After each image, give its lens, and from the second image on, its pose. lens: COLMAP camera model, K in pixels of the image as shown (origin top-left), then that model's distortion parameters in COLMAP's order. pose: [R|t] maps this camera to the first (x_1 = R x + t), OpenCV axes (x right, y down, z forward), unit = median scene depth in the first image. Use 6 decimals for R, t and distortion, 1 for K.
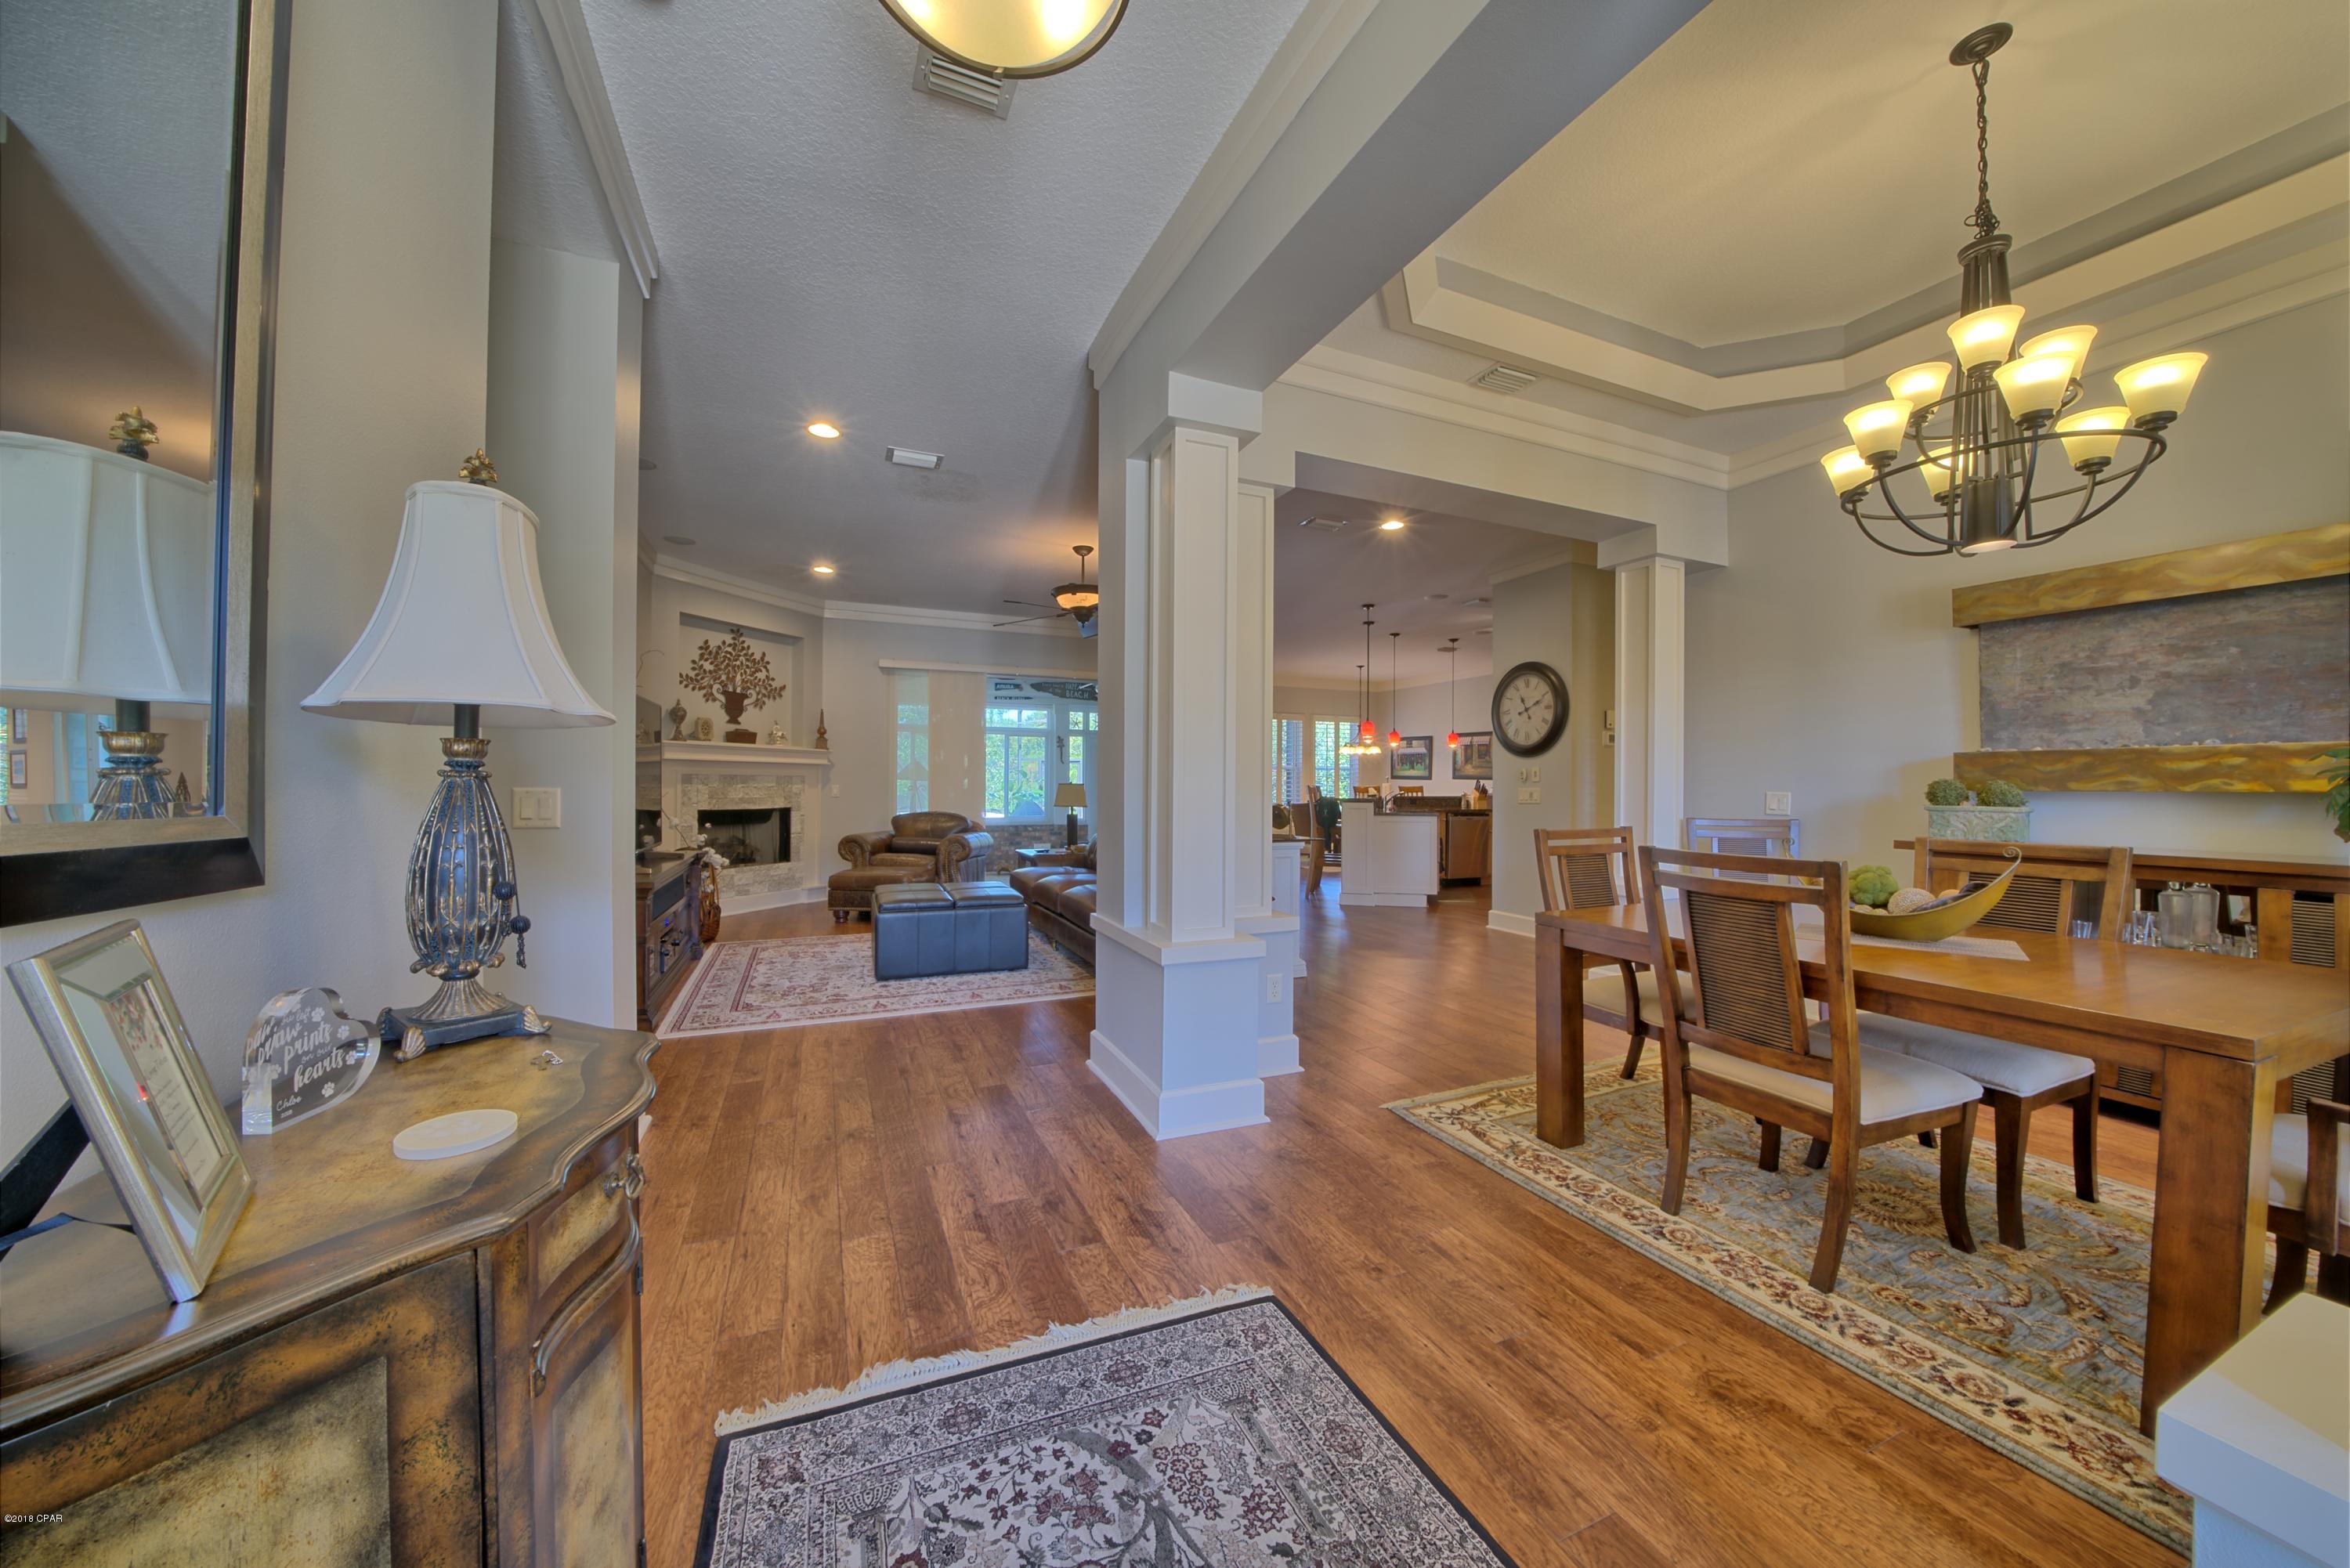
lens RADIAL K [[813.1, 0, 1171.0], [0, 813.1, 780.5], [0, 0, 1]] dist [-0.025975, 0.002906]
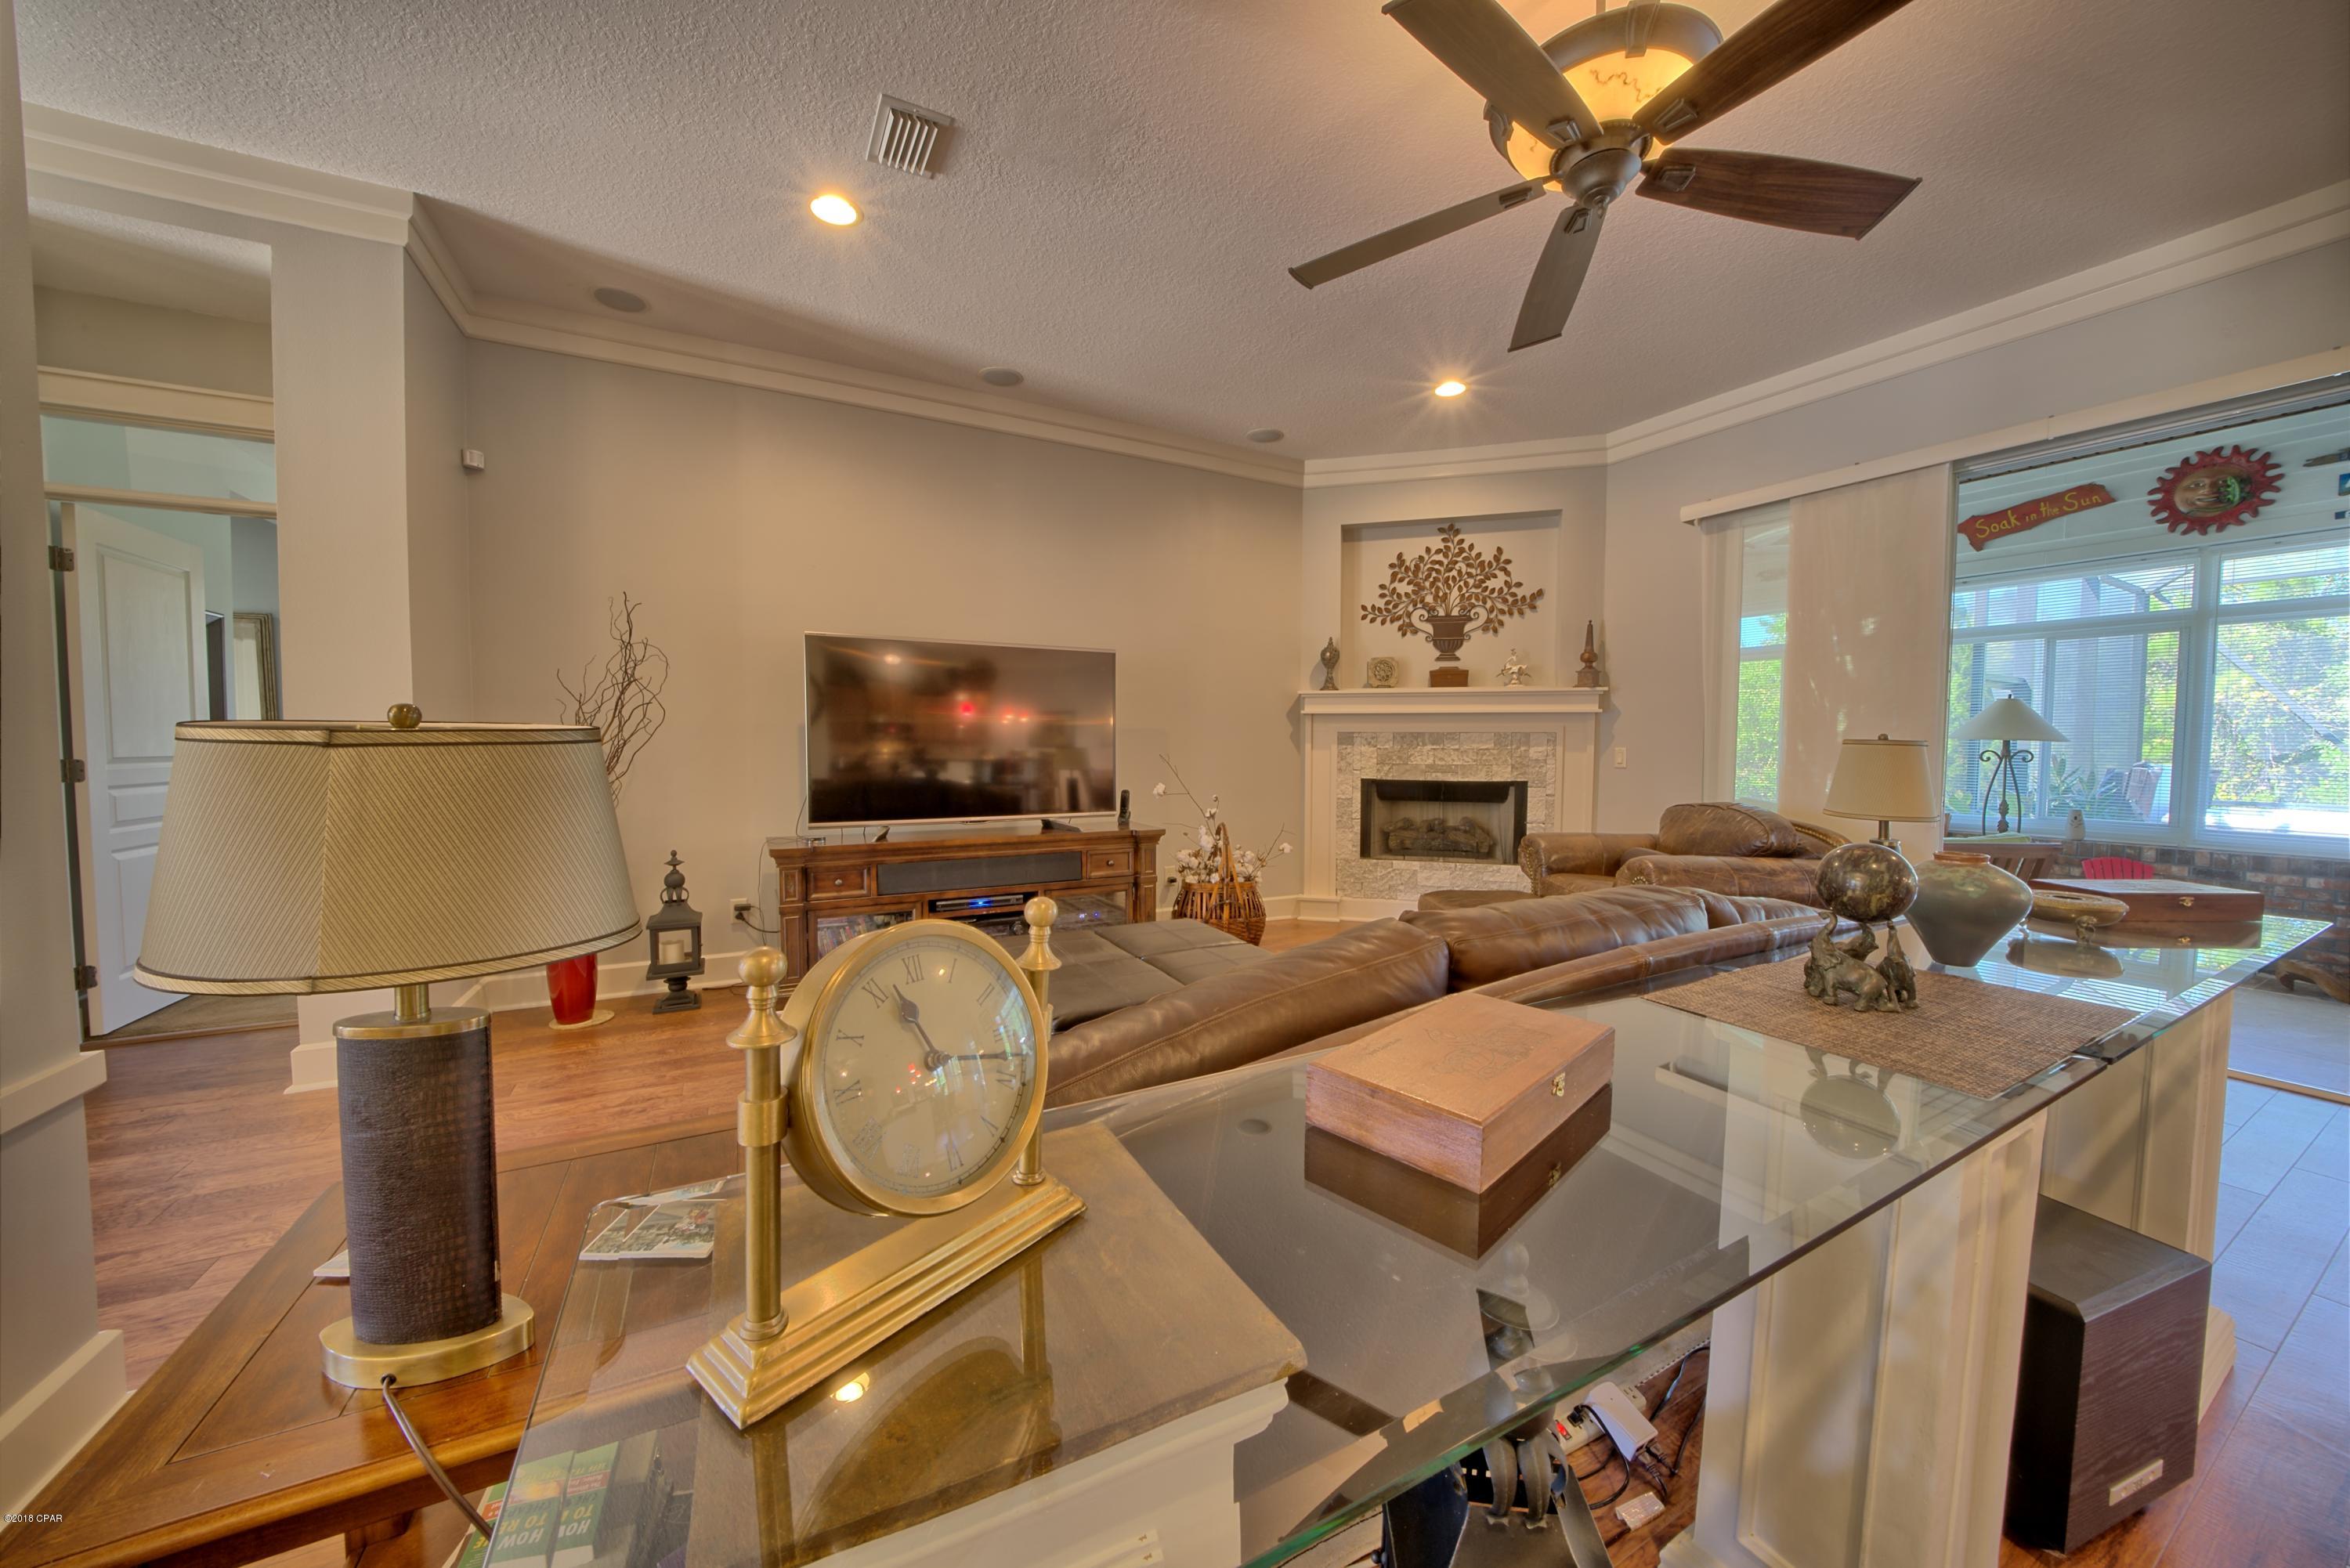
lens RADIAL K [[813.1, 0, 1172.8], [0, 813.1, 784.4], [0, 0, 1]] dist [-0.025975, 0.002906]
pose [[0.082923, 0.045718, -0.995507, 0.146501], [0.002513, 0.998934, 0.046085, 0.005061], [0.996553, -0.006323, 0.082720, 0.653354]]
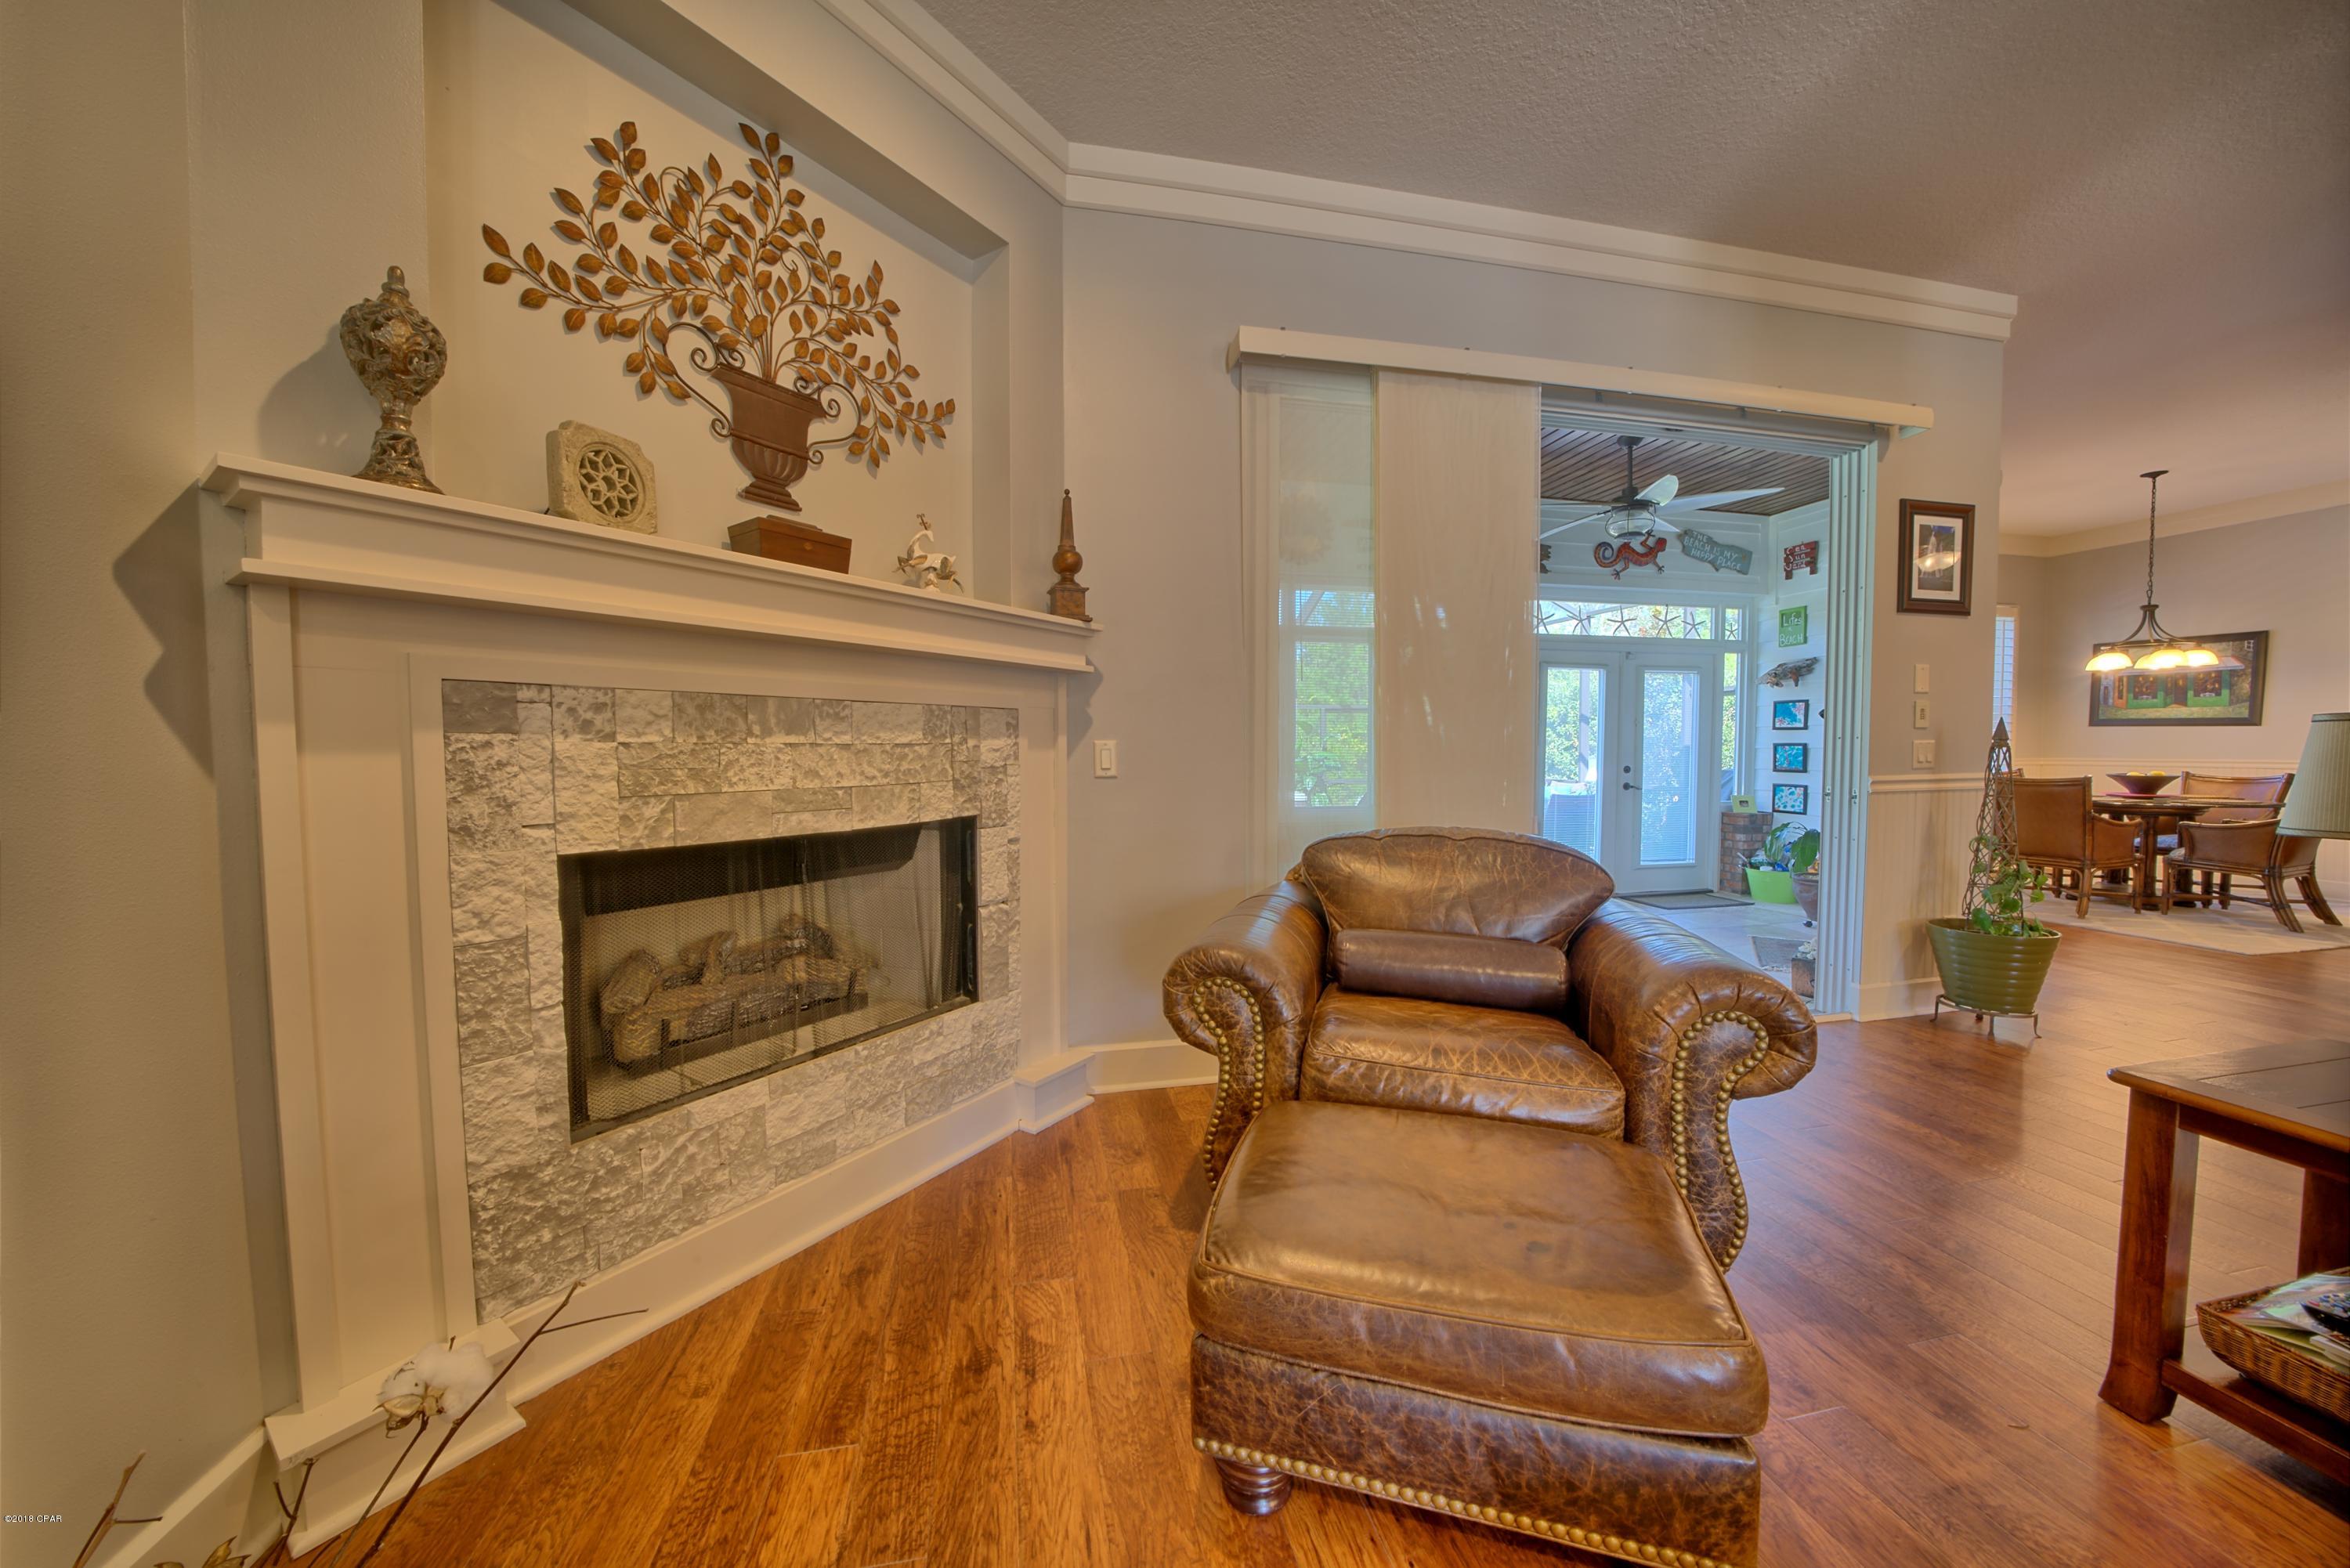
lens RADIAL K [[813.1, 0, 1161.1], [0, 813.1, 783.0], [0, 0, 1]] dist [-0.025975, 0.002906]
pose [[0.976866, 0.002432, -0.213838, -0.337393], [0.008369, 0.998734, 0.049593, 0.007458], [0.213688, -0.050235, 0.975609, 0.717989]]
